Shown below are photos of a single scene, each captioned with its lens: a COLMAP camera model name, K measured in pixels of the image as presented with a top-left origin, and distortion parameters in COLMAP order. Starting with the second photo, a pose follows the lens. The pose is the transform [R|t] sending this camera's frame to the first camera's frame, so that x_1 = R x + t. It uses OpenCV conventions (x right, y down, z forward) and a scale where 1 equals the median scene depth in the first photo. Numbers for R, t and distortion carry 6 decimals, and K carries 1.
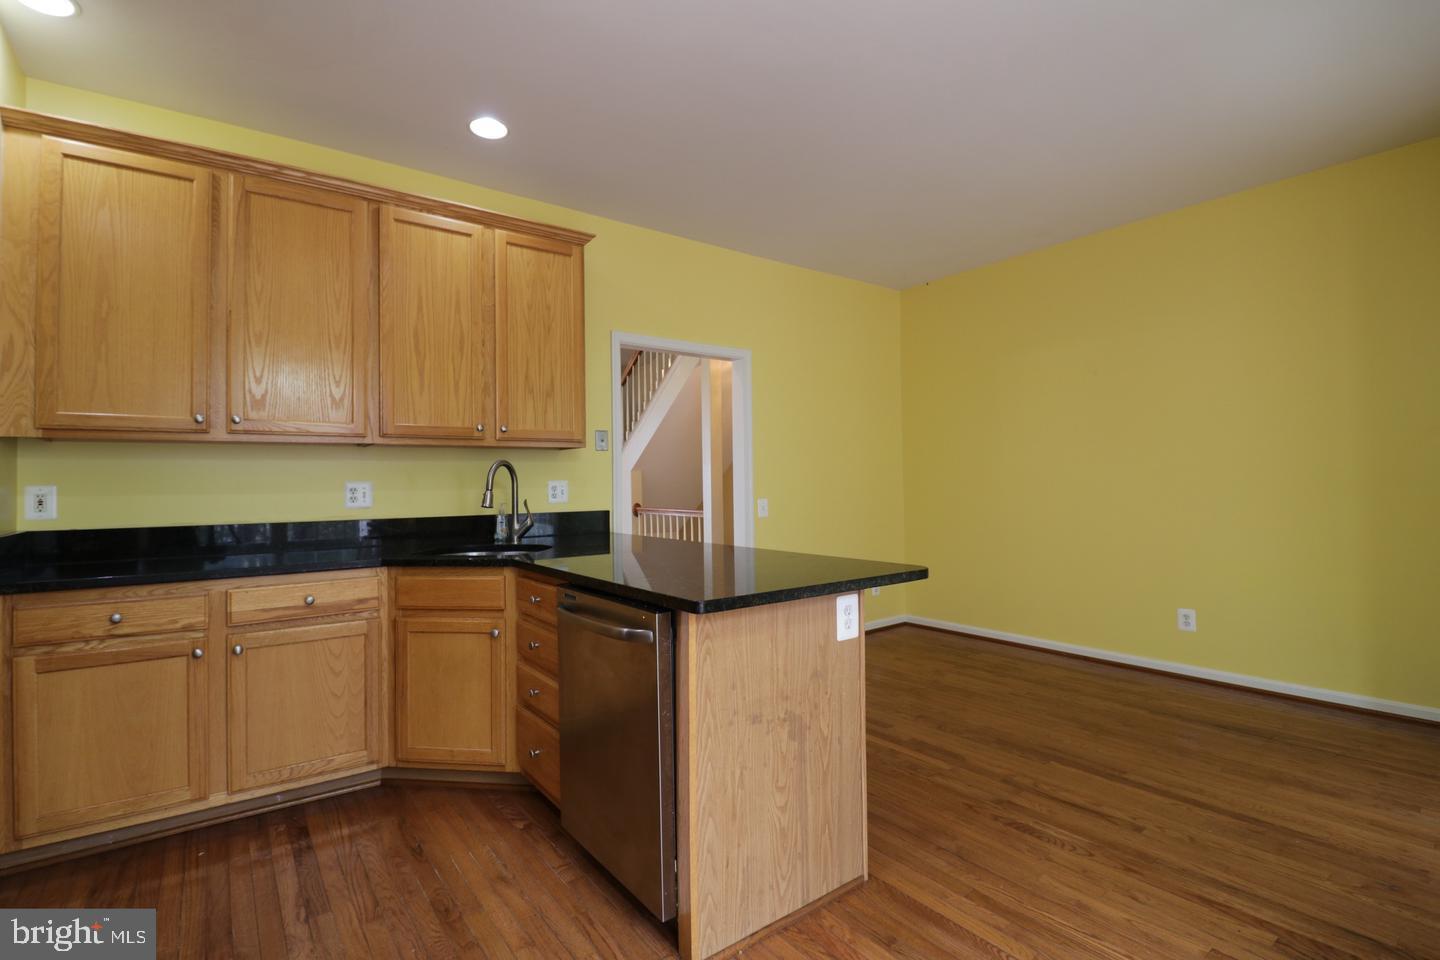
lens RADIAL K [[666.3, 0, 722.1], [0, 666.3, 473.4], [0, 0, 1]] dist [-0.011231, -0.002300]
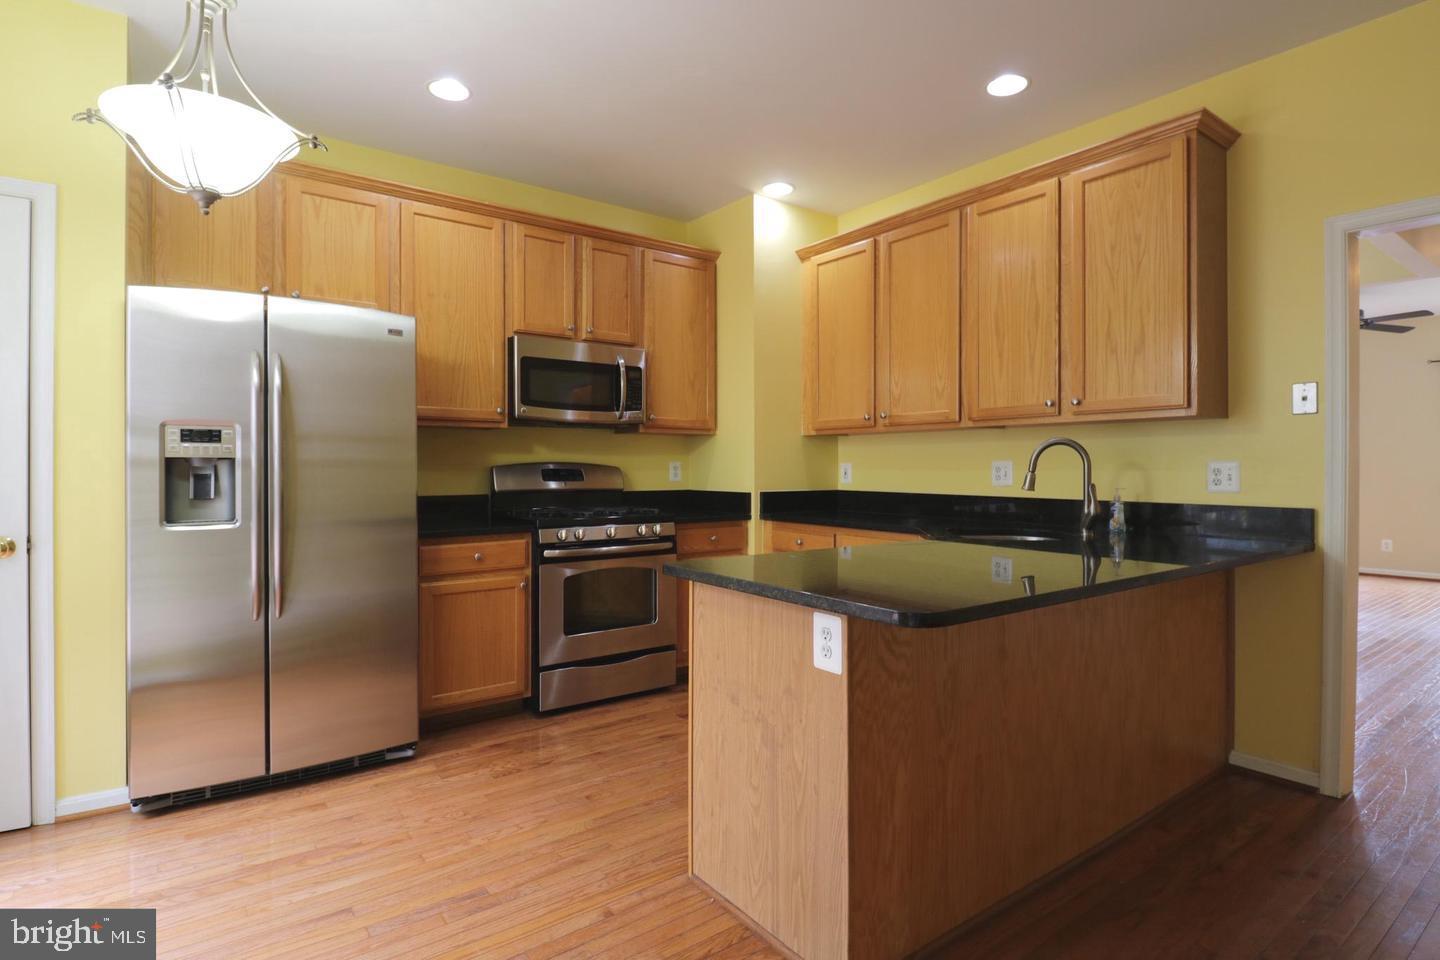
lens RADIAL K [[732.0, 0, 723.0], [0, 732.0, 475.5], [0, 0, 1]] dist [-0.005512, -0.000091]
pose [[-0.000450, 0.027319, -0.999627, 0.782782], [0.012912, 0.999544, 0.027311, -0.002654], [0.999917, -0.012895, -0.000802, 0.666857]]
